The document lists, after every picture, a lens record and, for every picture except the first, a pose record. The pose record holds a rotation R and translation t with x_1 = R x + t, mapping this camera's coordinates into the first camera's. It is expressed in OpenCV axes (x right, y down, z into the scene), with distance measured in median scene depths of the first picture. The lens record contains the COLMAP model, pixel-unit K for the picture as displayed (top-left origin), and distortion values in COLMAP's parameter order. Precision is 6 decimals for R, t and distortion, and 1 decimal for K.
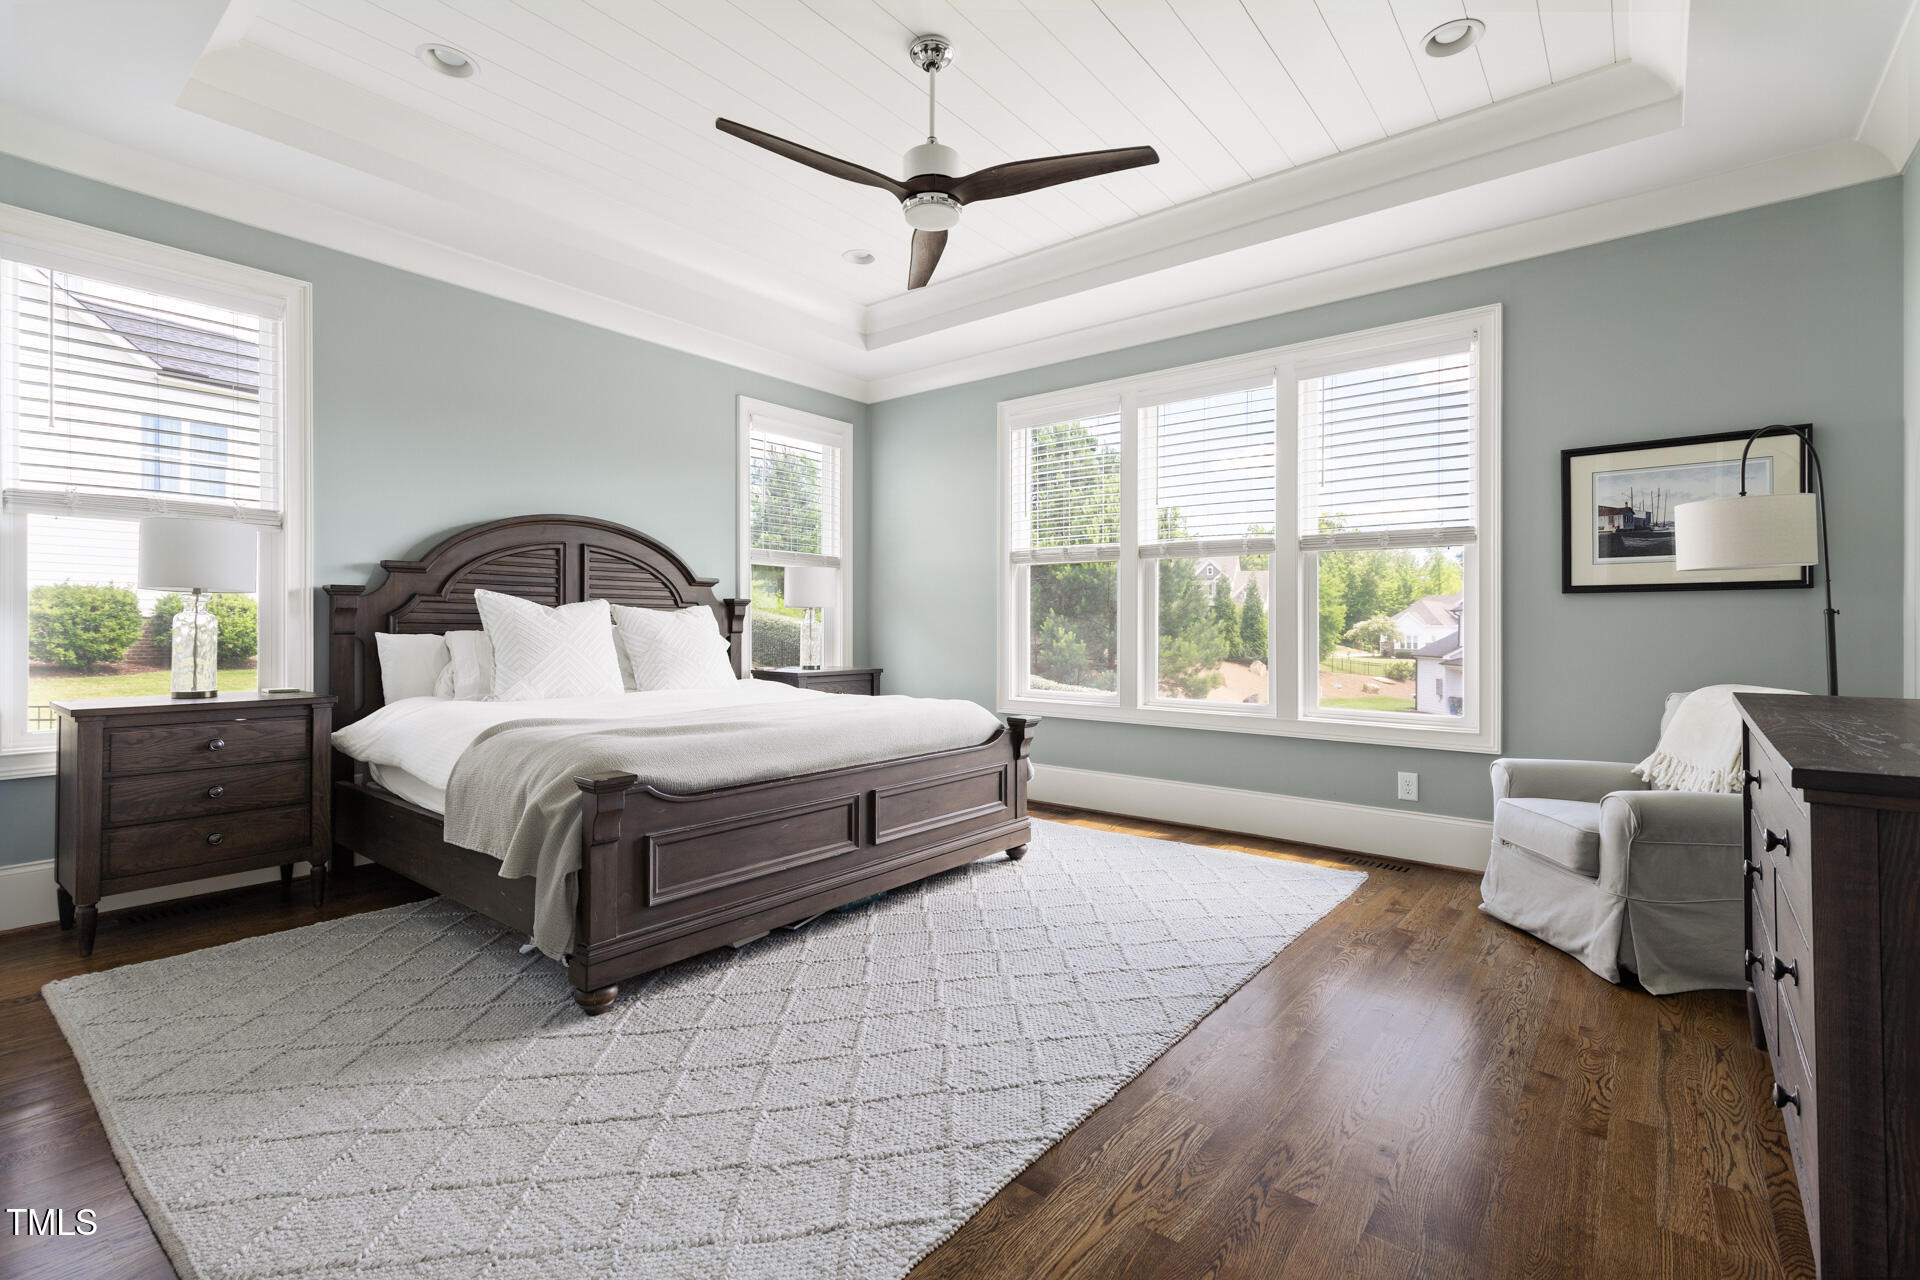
lens RADIAL K [[880.1, 0, 968.1], [0, 880.1, 630.8], [0, 0, 1]] dist [-0.001424, 0.000462]
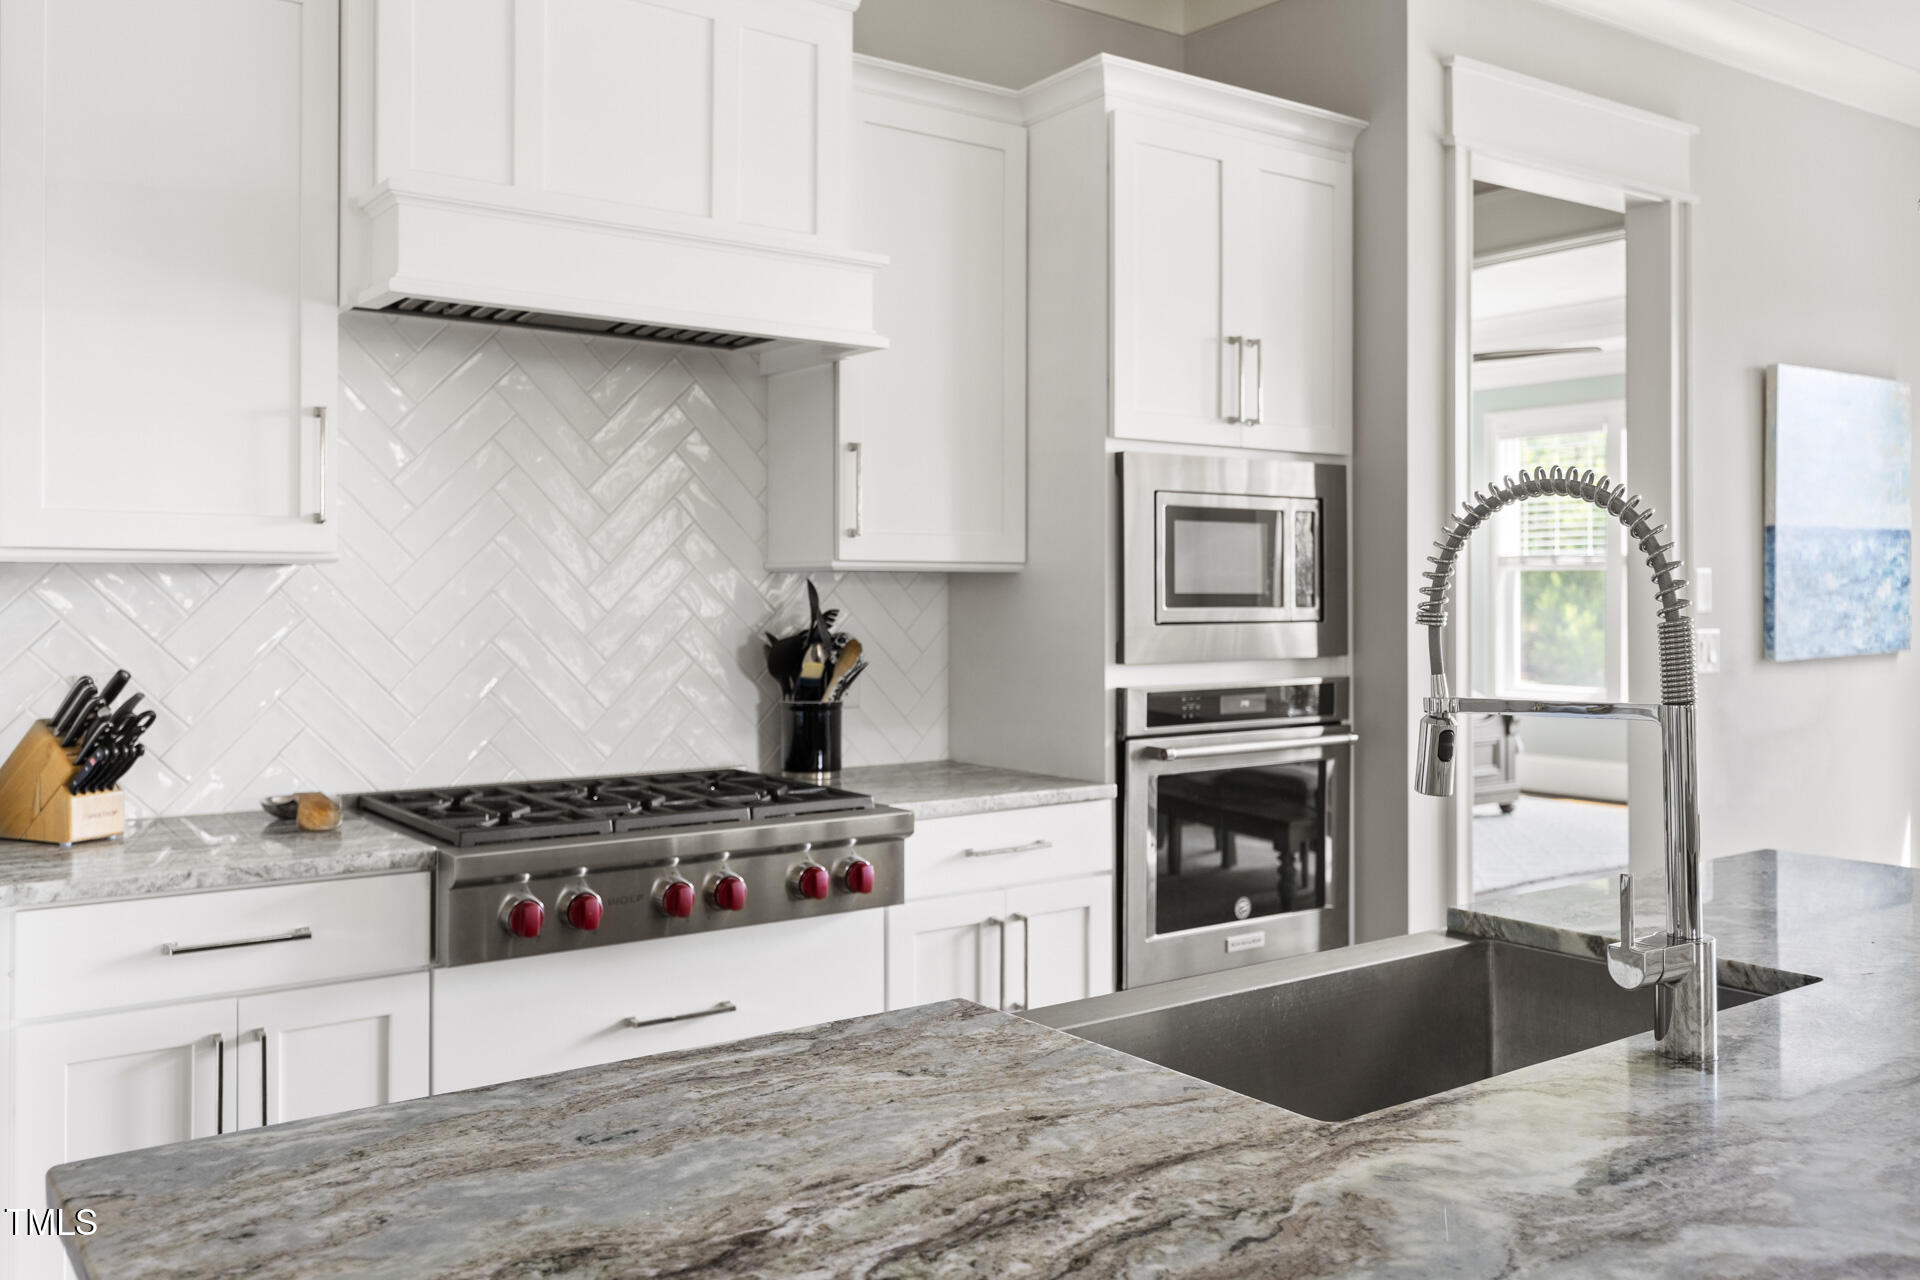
lens RADIAL K [[1562.5, 0, 937.2], [0, 1562.5, 576.5], [0, 0, 1]] dist [-0.001729, -0.002128]
pose [[0.959125, -0.001210, -0.282981, -0.091556], [-0.002894, 0.999897, -0.014084, -0.046985], [0.282969, 0.014327, 0.959022, -1.333605]]
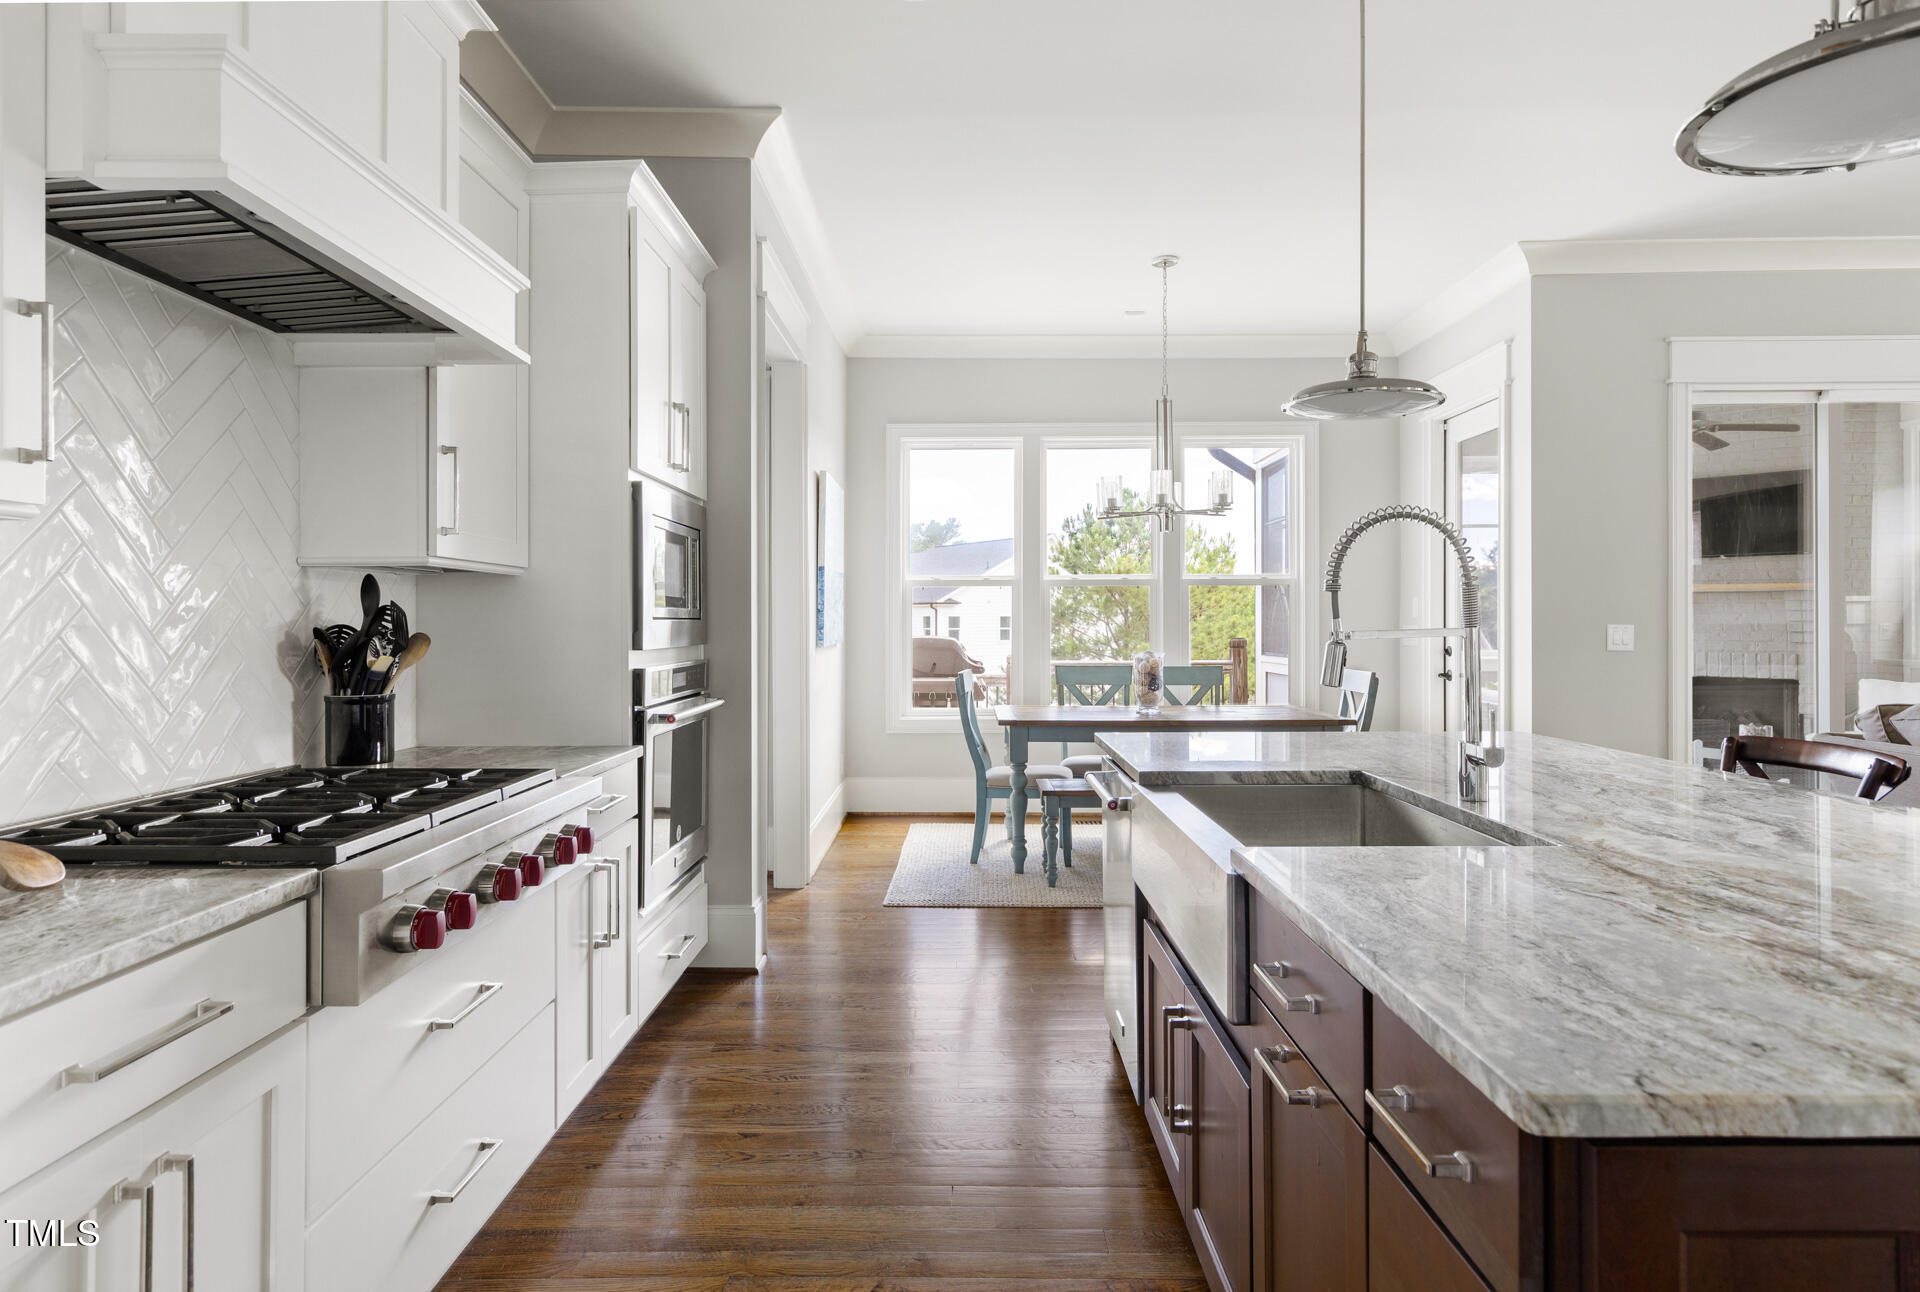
lens RADIAL K [[1070.5, 0, 931.6], [0, 1070.5, 618.8], [0, 0, 1]] dist [0.006447, 0.001426]
pose [[0.800649, 0.001019, 0.599132, -0.485508], [0.004332, 0.999963, -0.007489, -0.027987], [-0.599118, 0.008592, 0.800615, -1.206903]]
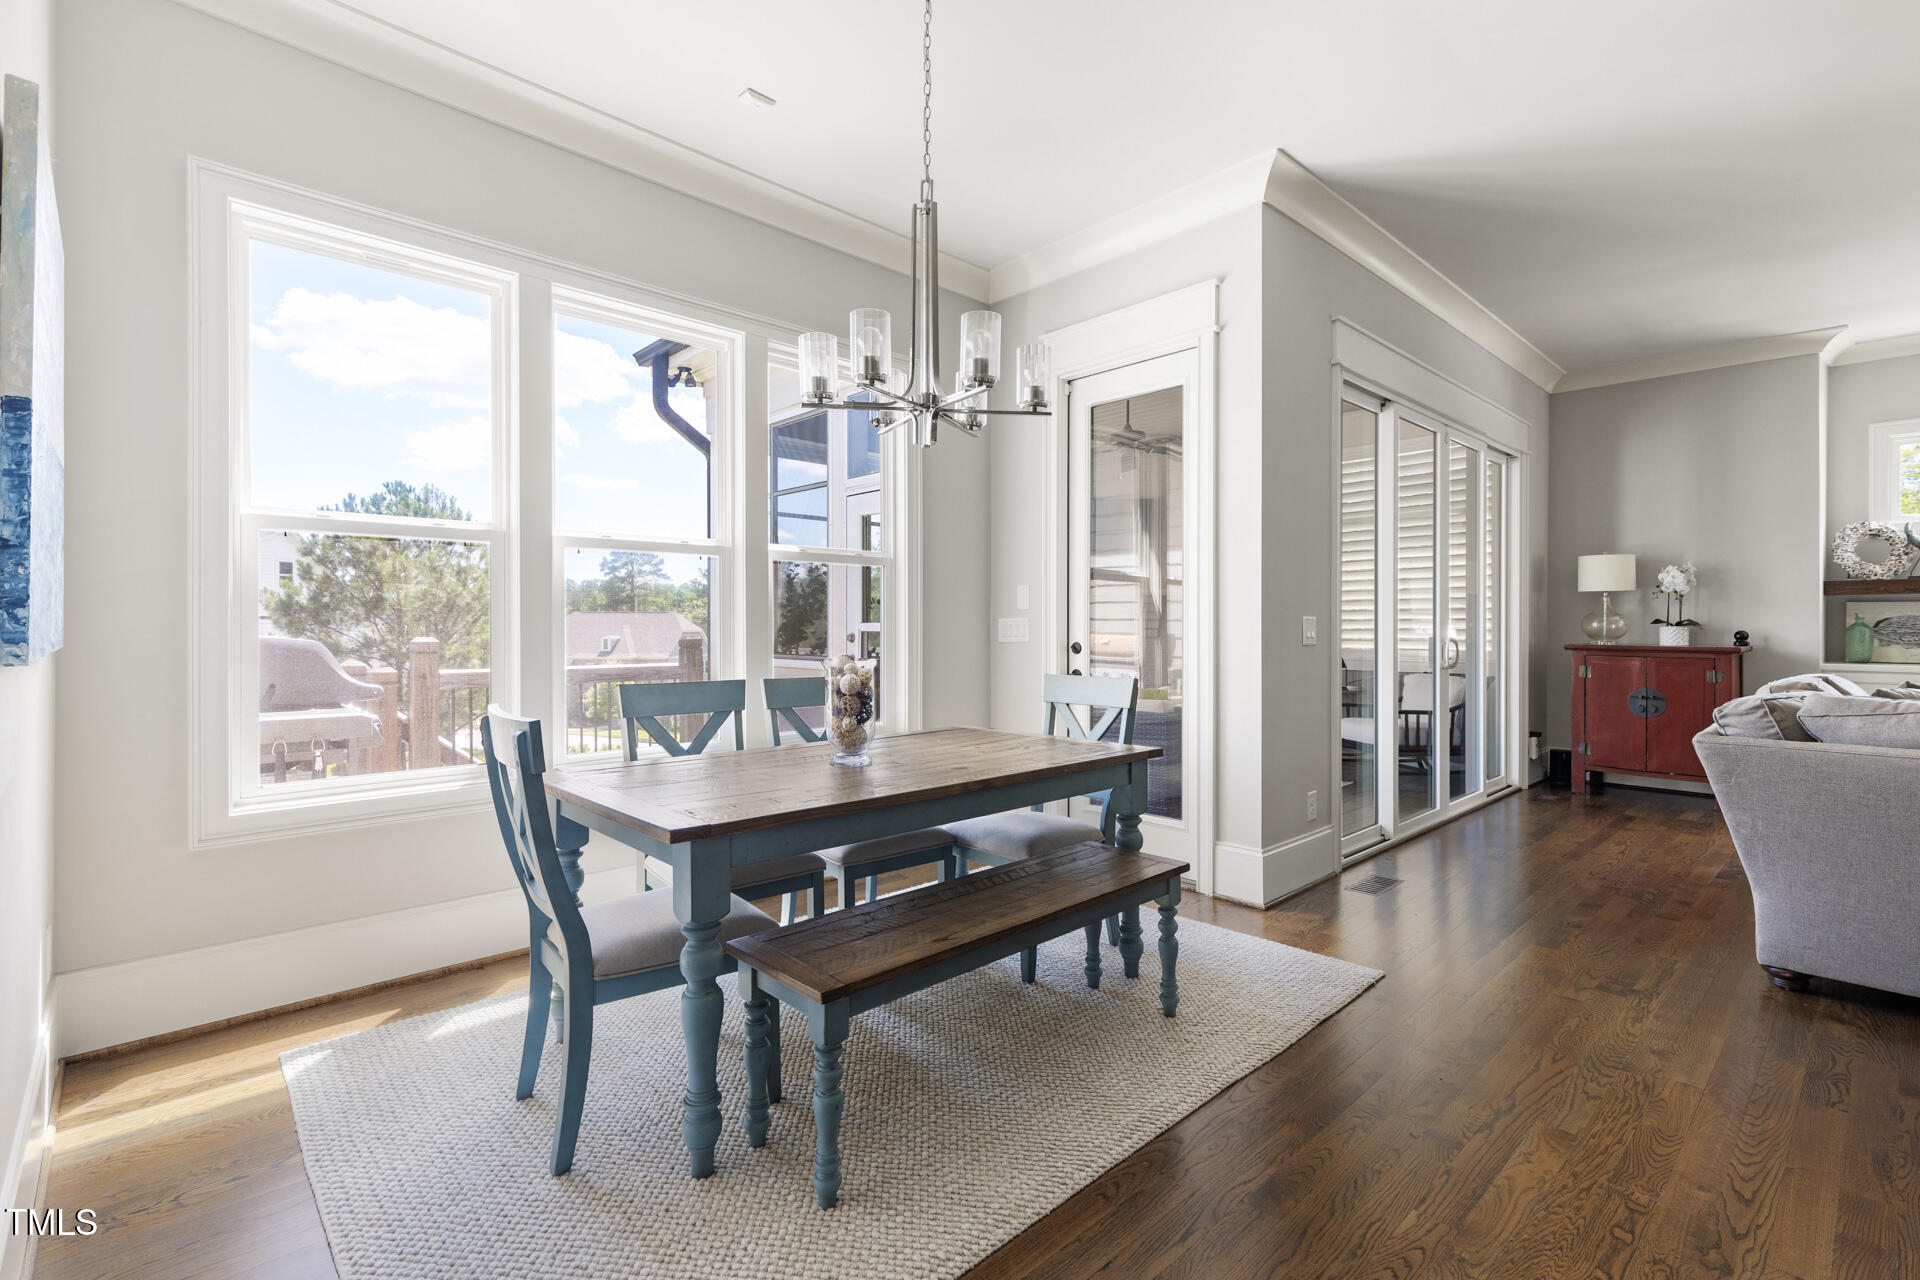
lens RADIAL K [[880.1, 0, 968.1], [0, 880.1, 627.0], [0, 0, 1]] dist [-0.001424, 0.000462]
pose [[0.145791, -0.001754, 0.989314, -0.109170], [0.001977, 0.999997, 0.001482, -0.018905], [-0.989313, 0.001740, 0.145794, -0.521434]]
